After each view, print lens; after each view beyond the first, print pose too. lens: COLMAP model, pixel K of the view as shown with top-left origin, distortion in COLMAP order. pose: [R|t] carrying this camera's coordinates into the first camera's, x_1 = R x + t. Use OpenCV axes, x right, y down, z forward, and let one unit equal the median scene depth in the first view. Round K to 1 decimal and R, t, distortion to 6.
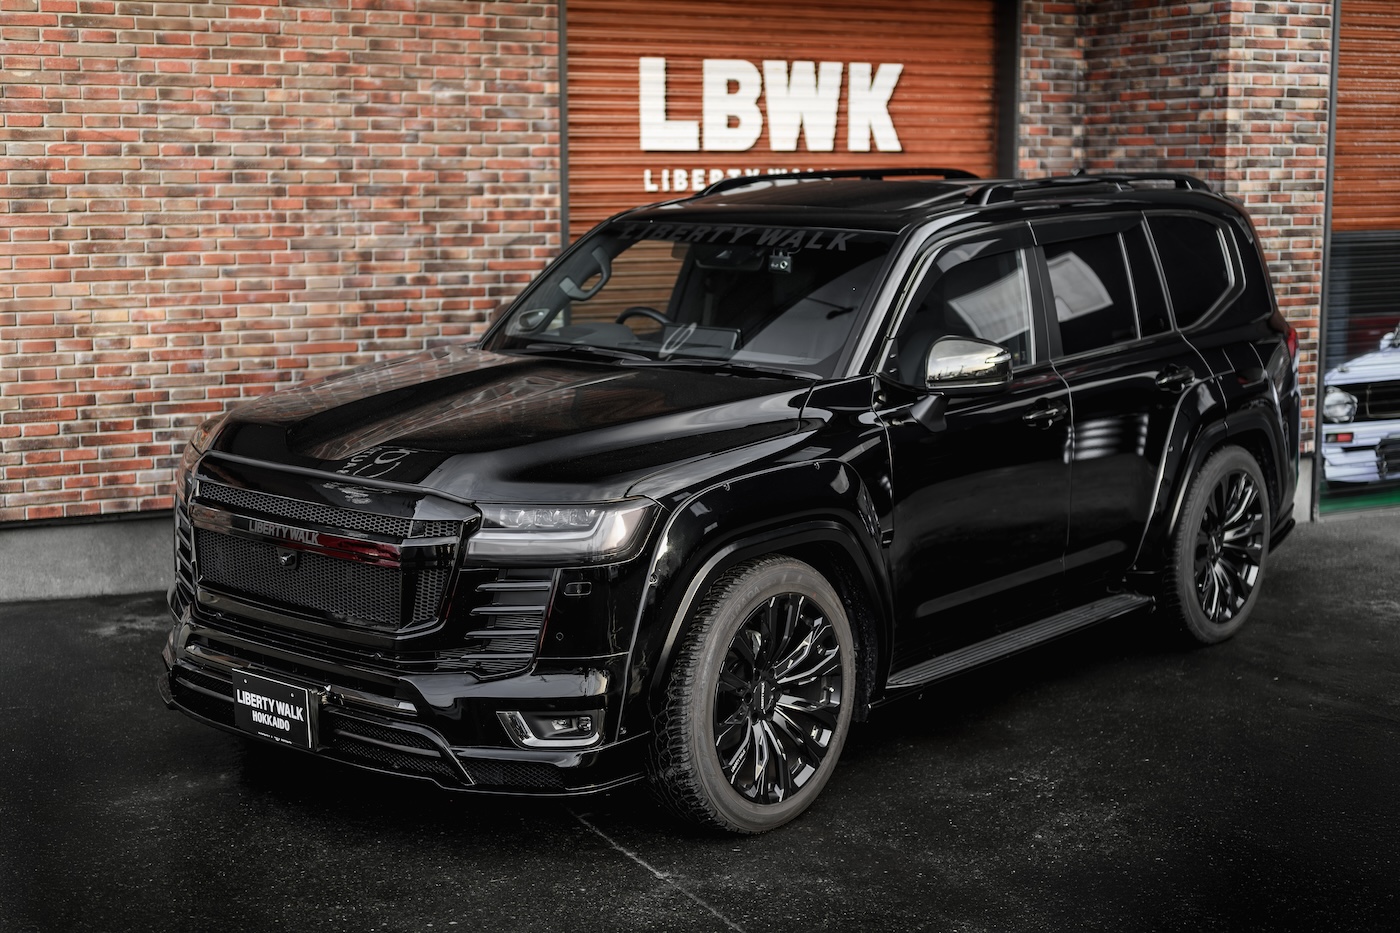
lens RADIAL K [[2018.1, 0, 721.7], [0, 2018.1, 462.8], [0, 0, 1]] dist [0.010030, 0.000000]
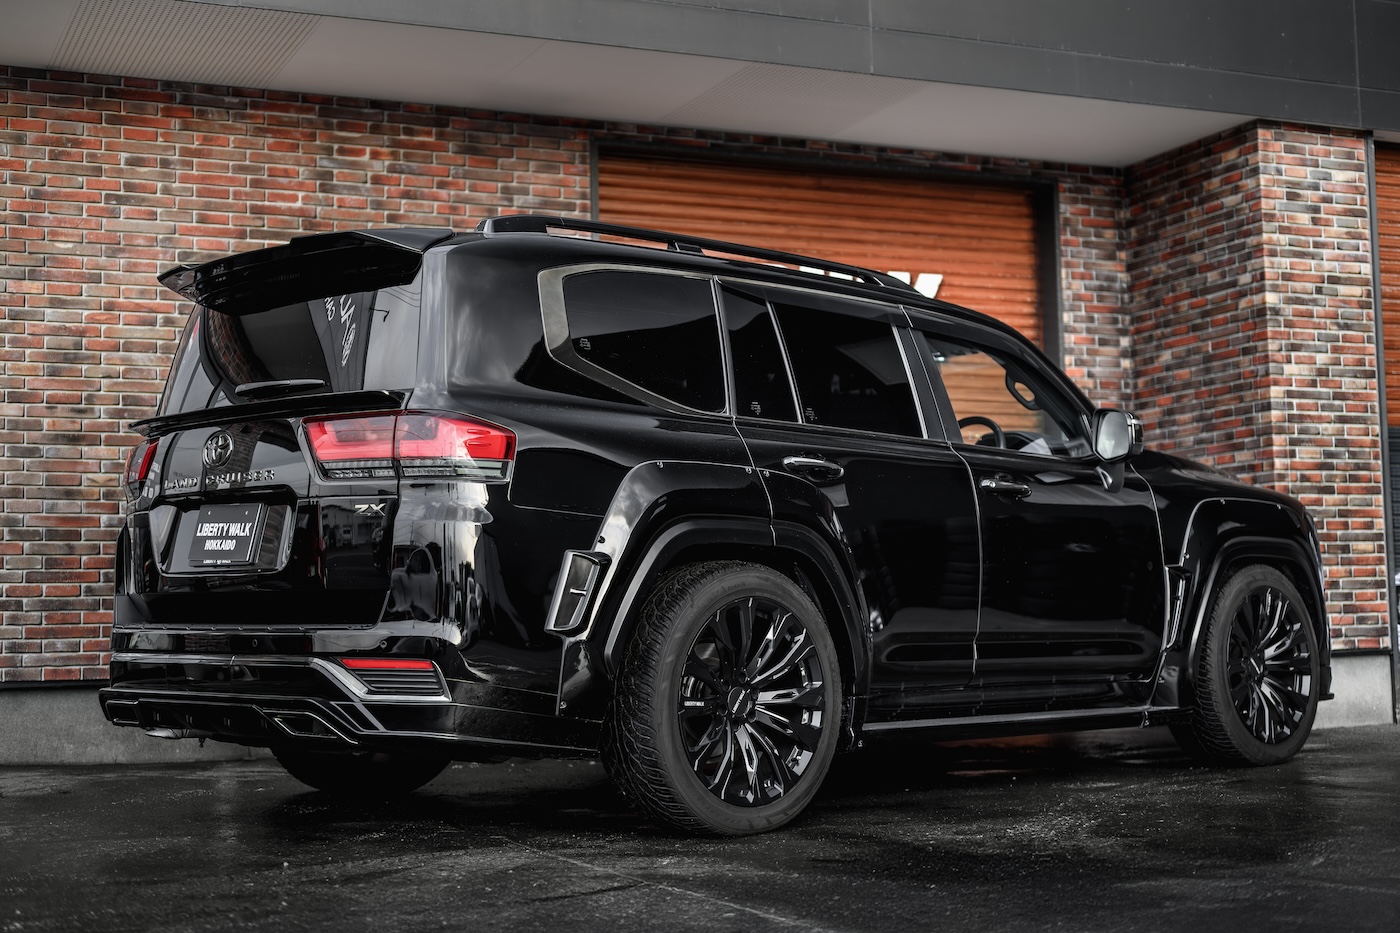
lens RADIAL K [[2018.1, 0, 720.8], [0, 2018.1, 456.6], [0, 0, 1]] dist [0.010030, 0.000000]
pose [[0.996915, -0.026211, -0.073986, 0.057164], [0.008522, 0.973169, -0.229932, 0.135769], [0.078028, 0.228592, 0.970390, 0.035032]]
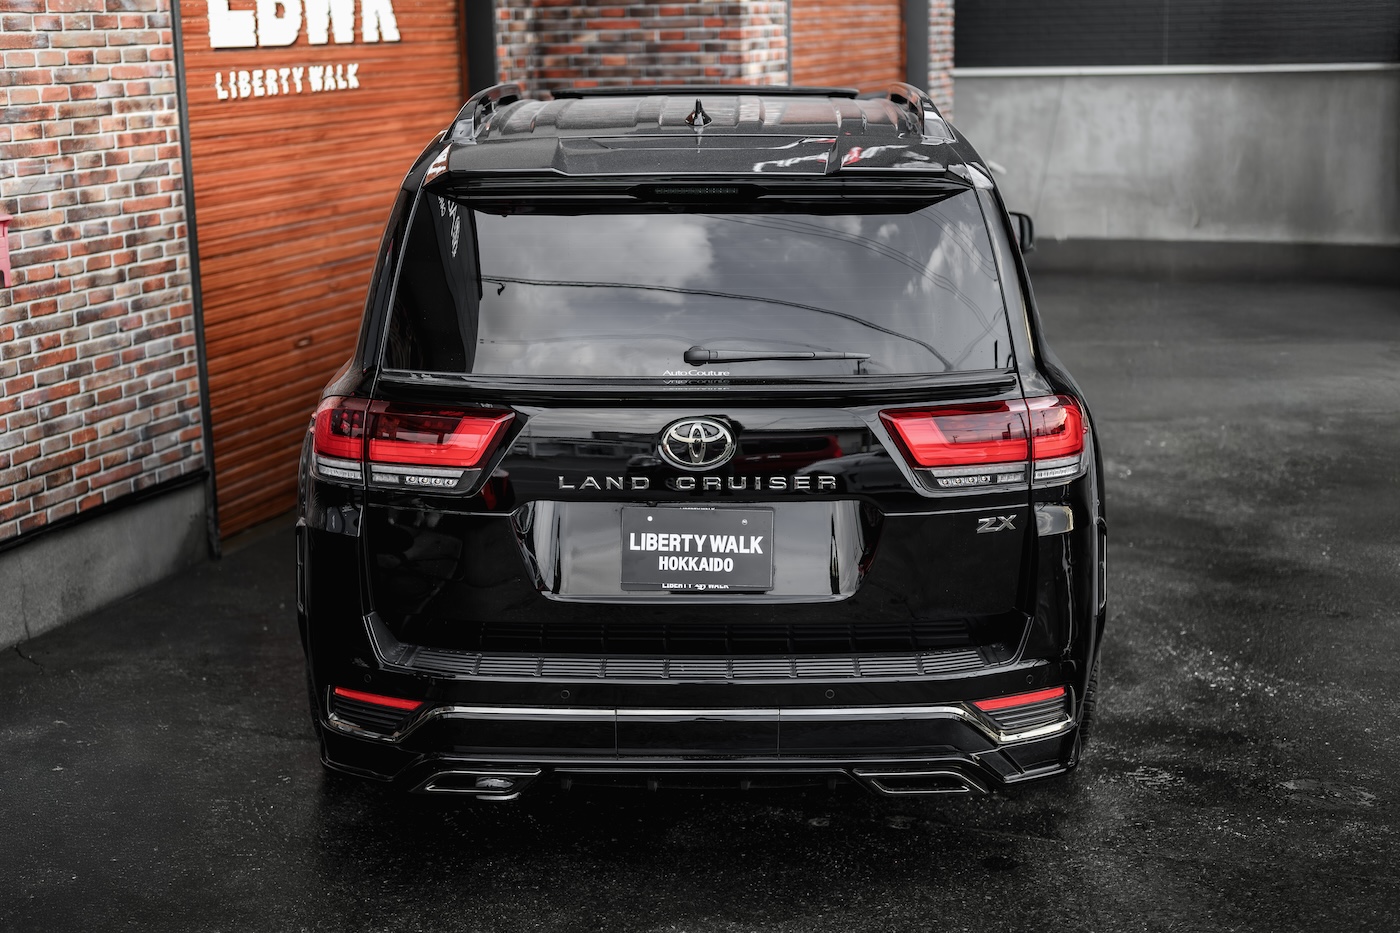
lens RADIAL K [[2018.1, 0, 693.1], [0, 2018.1, 471.6], [0, 0, 1]] dist [0.010030, 0.000000]
pose [[0.759210, -0.158535, 0.631242, -0.443751], [0.114916, 0.987295, 0.109745, -0.057238], [-0.640620, -0.010780, 0.767782, 0.271229]]
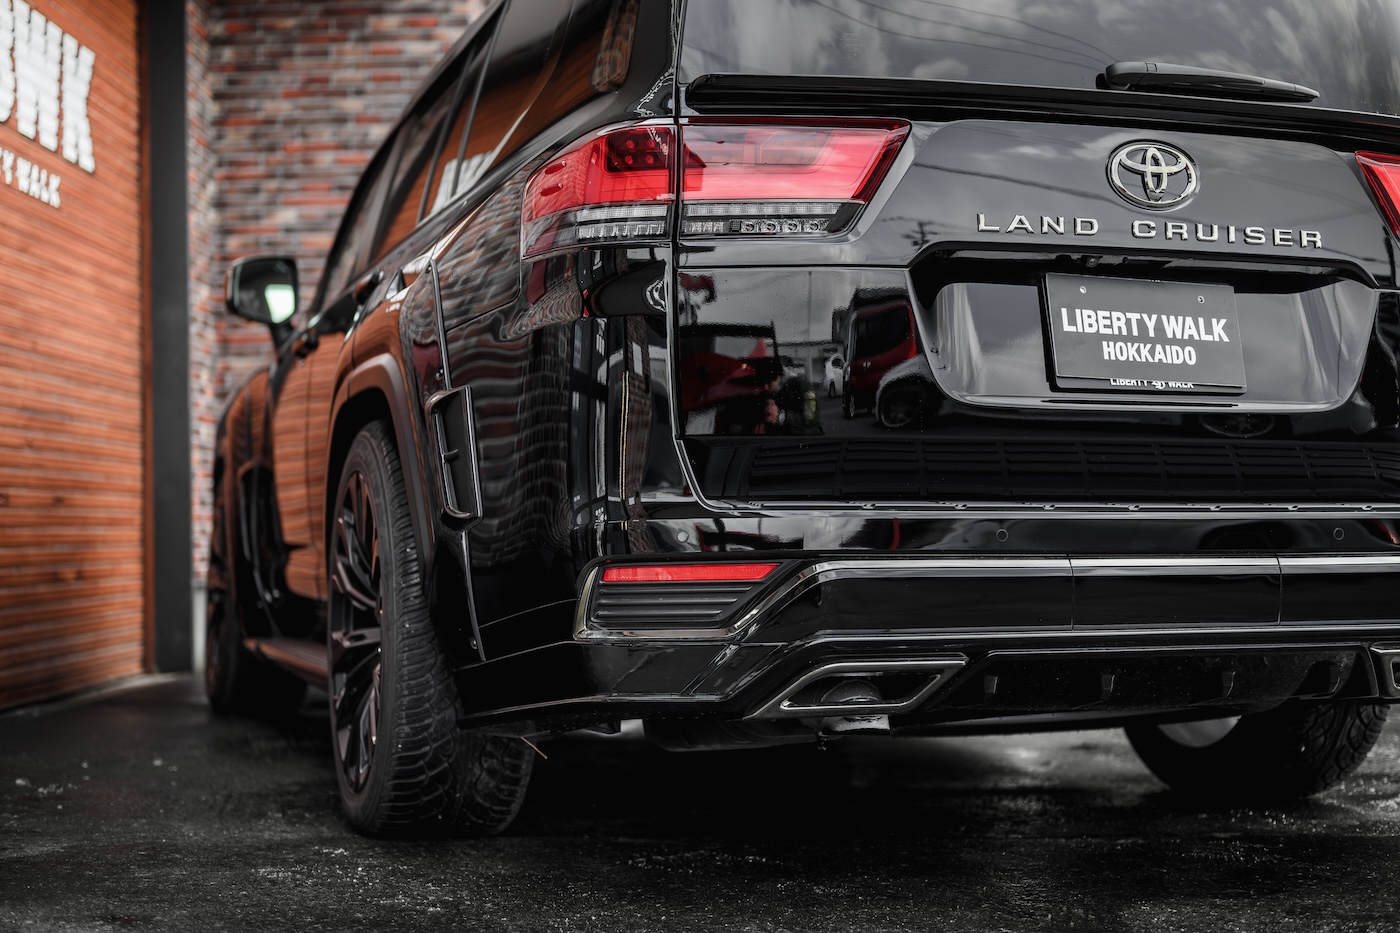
lens RADIAL K [[2018.1, 0, 691.0], [0, 2018.1, 460.0], [0, 0, 1]] dist [0.010030, 0.000000]
pose [[0.500915, 0.021326, 0.865233, -0.472923], [0.142870, 0.983944, -0.106965, 0.059409], [-0.853623, 0.177196, 0.489826, 0.541491]]
